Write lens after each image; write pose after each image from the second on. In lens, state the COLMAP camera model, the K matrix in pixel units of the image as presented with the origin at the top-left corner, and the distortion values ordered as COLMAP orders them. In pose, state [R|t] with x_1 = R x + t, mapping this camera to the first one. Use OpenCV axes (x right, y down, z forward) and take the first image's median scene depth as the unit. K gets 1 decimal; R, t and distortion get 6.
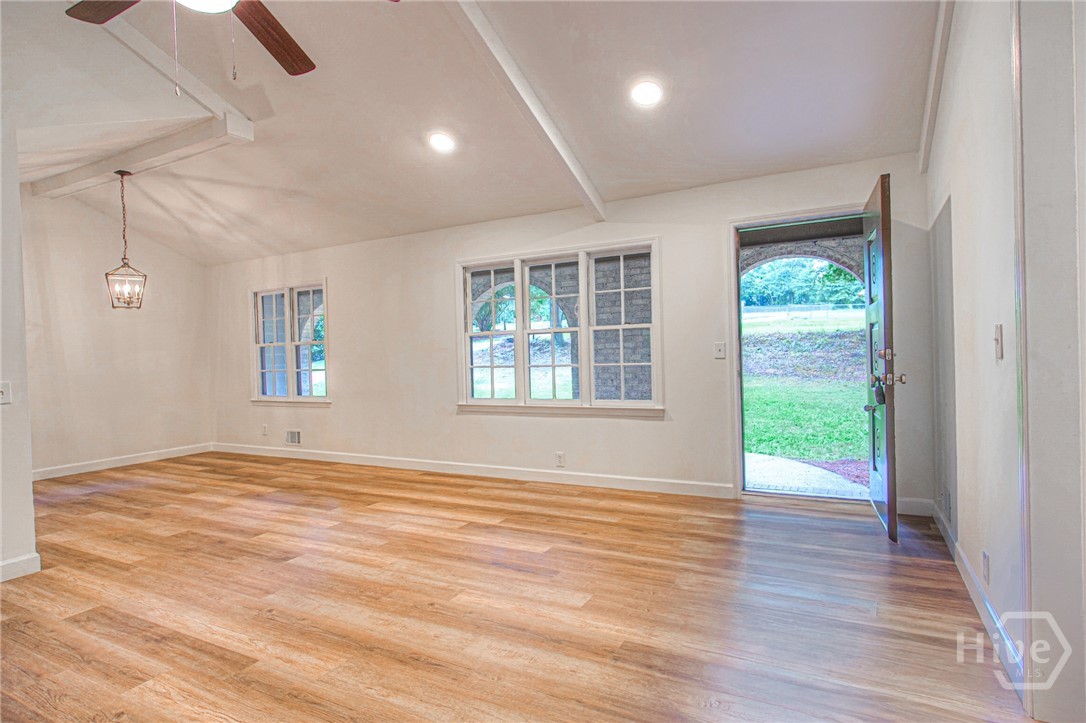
lens RADIAL K [[571.5, 0, 543.6], [0, 571.5, 361.2], [0, 0, 1]] dist [-0.001378, -0.000067]
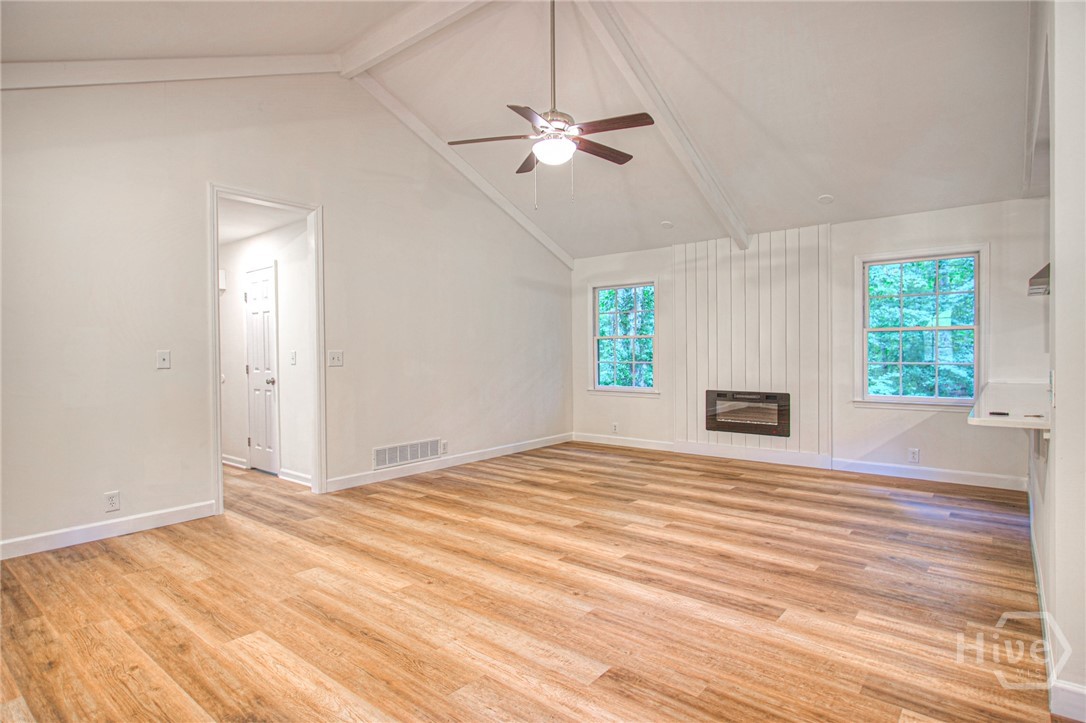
lens RADIAL K [[571.5, 0, 542.3], [0, 571.5, 360.3], [0, 0, 1]] dist [-0.001378, -0.000067]
pose [[-0.980125, 0.039537, 0.194399, -0.572259], [0.044859, 0.998727, 0.023052, -0.013511], [-0.193241, 0.031314, -0.980652, 1.813959]]
